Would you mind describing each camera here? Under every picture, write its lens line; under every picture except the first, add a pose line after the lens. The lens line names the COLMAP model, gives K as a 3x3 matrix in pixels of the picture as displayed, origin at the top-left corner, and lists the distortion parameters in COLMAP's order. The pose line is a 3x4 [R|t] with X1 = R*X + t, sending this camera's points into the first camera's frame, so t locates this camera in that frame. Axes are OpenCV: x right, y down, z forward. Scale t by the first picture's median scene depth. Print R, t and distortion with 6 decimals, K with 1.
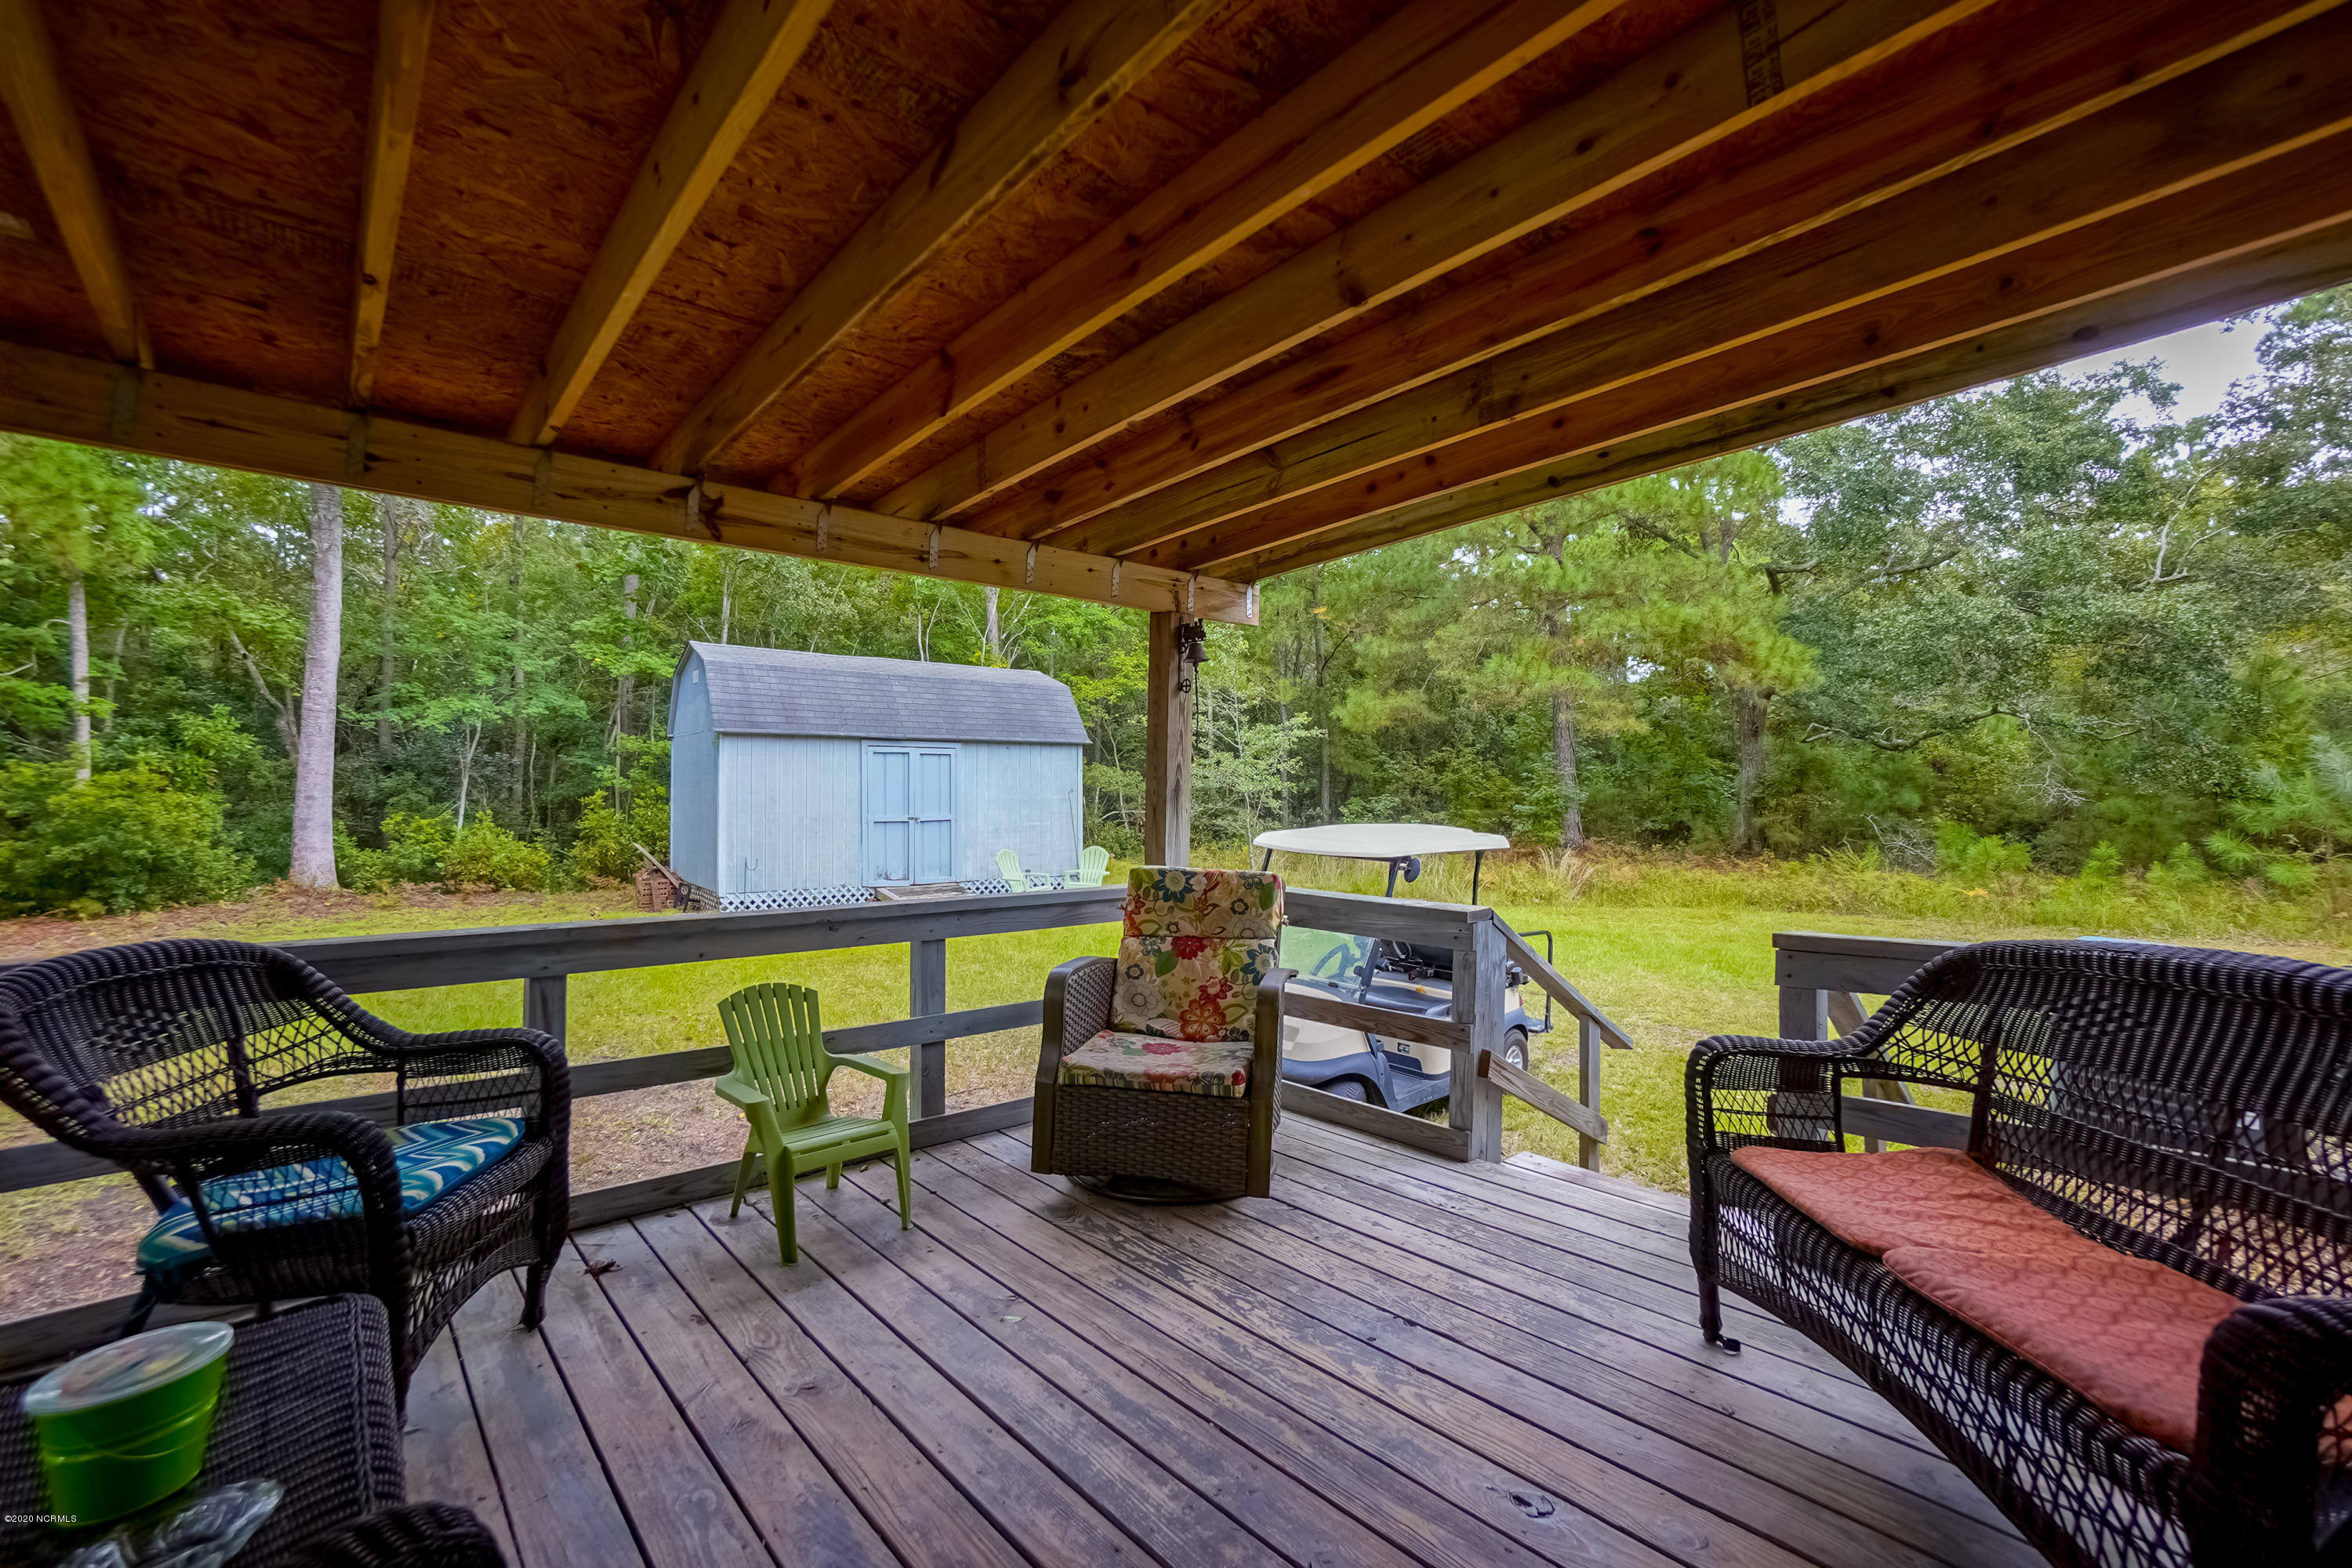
lens RADIAL K [[1061.0, 0, 1176.0], [0, 1061.0, 784.0], [0, 0, 1]] dist [-0.053484, 0.032873]
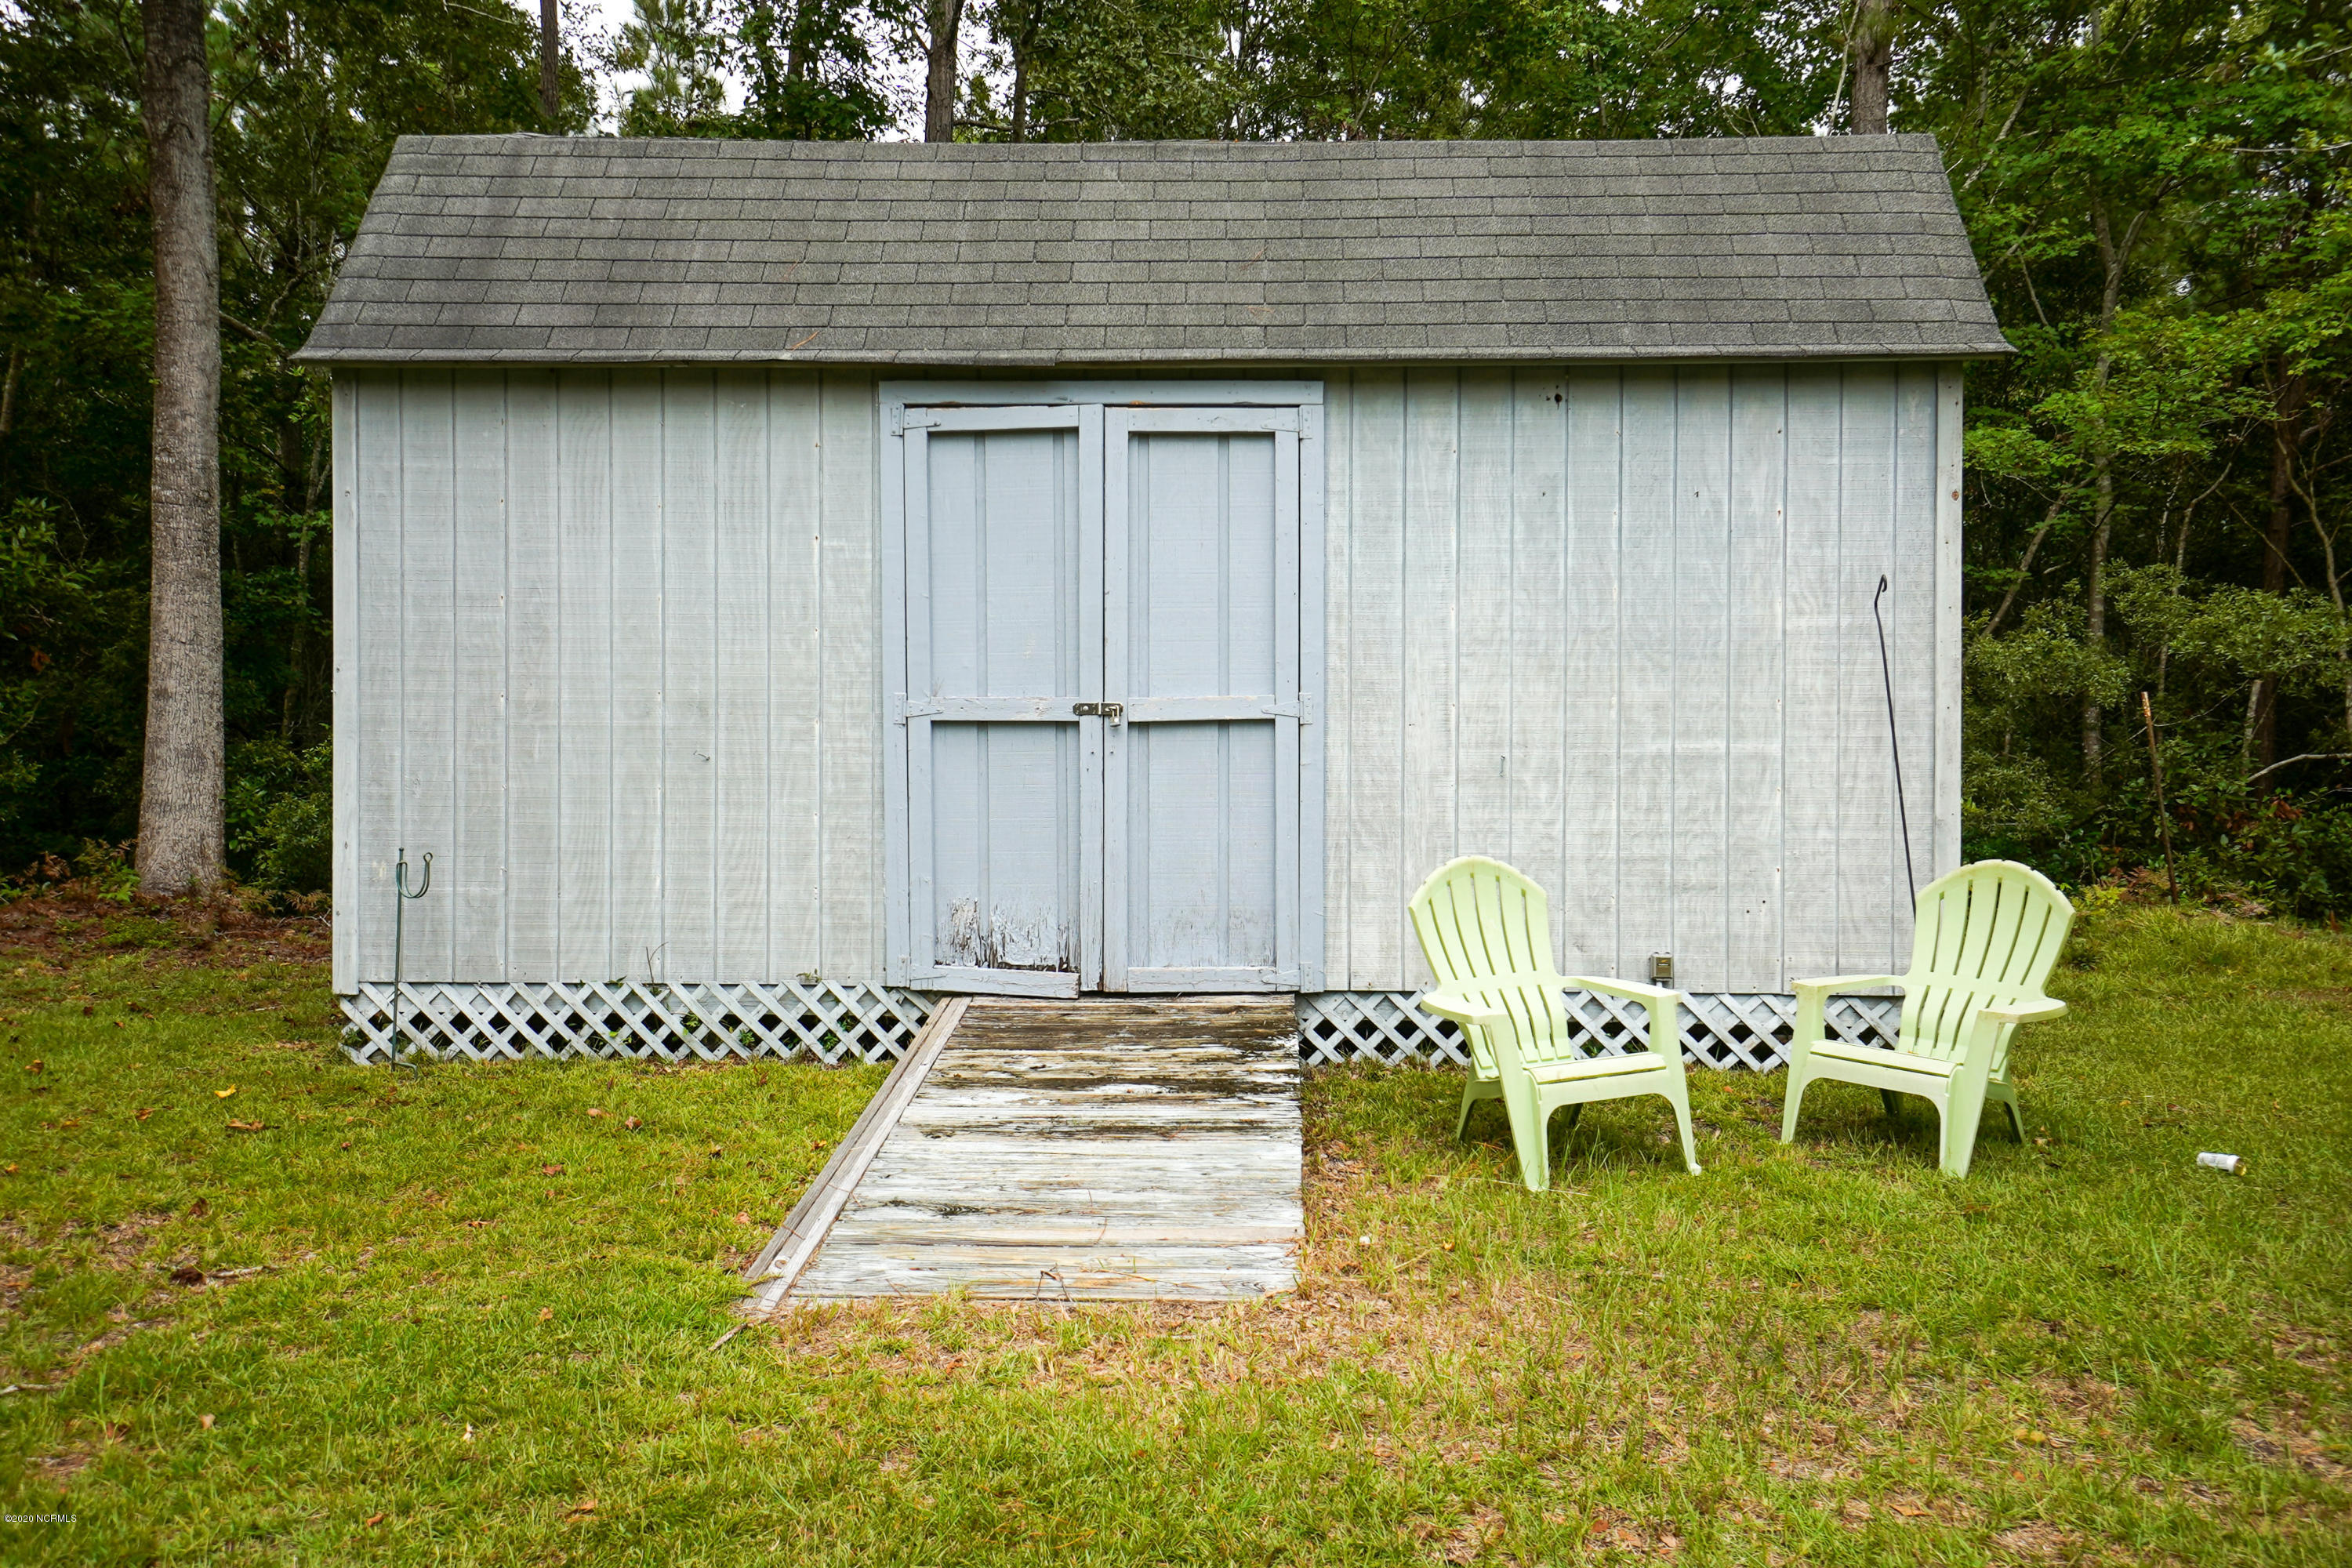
lens RADIAL K [[1838.0, 0, 1176.0], [0, 1838.0, 784.0], [0, 0, 1]] dist [0.001133, -0.000232]
pose [[0.778535, 0.009223, -0.627533, 0.091583], [0.000735, 0.999878, 0.015607, 0.211507], [0.627600, -0.012612, 0.778434, 3.448717]]
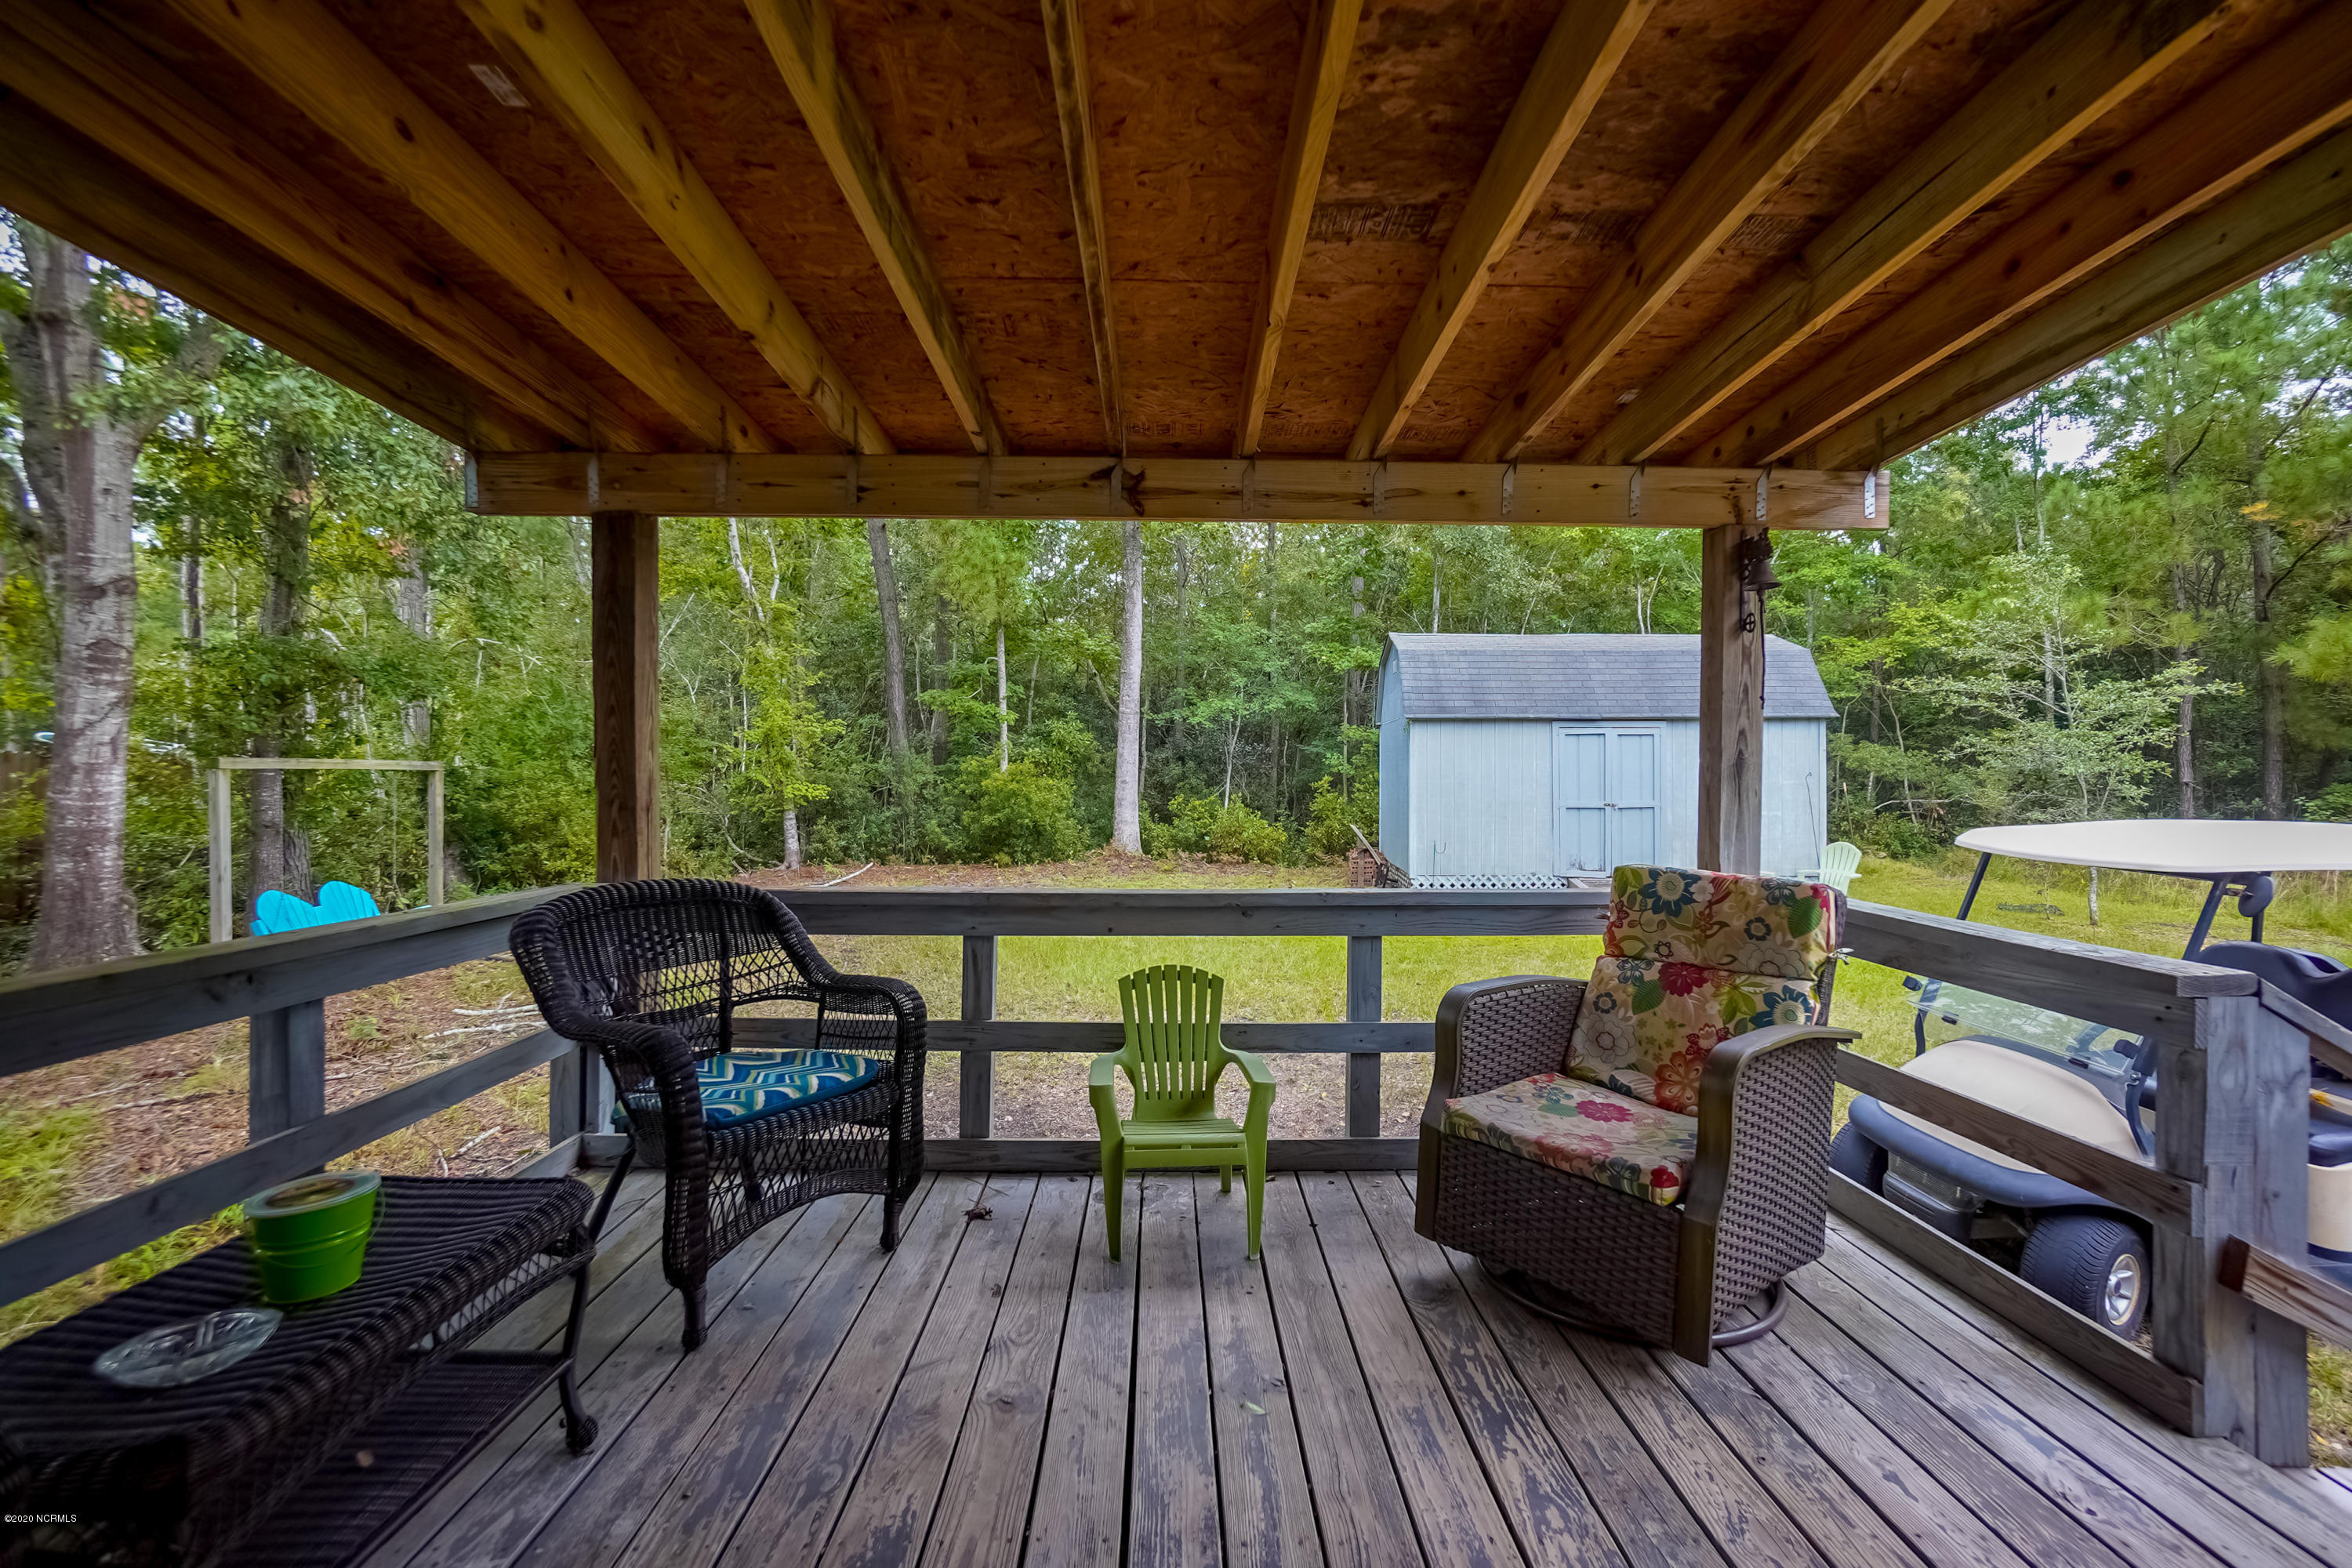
lens RADIAL K [[1056.6, 0, 1144.7], [0, 1056.6, 778.0], [0, 0, 1]] dist [-0.052570, 0.027579]
pose [[0.756853, -0.000606, -0.653585, 0.195867], [0.005232, 0.999973, 0.005131, 0.010860], [0.653565, -0.007303, 0.756836, 0.216123]]
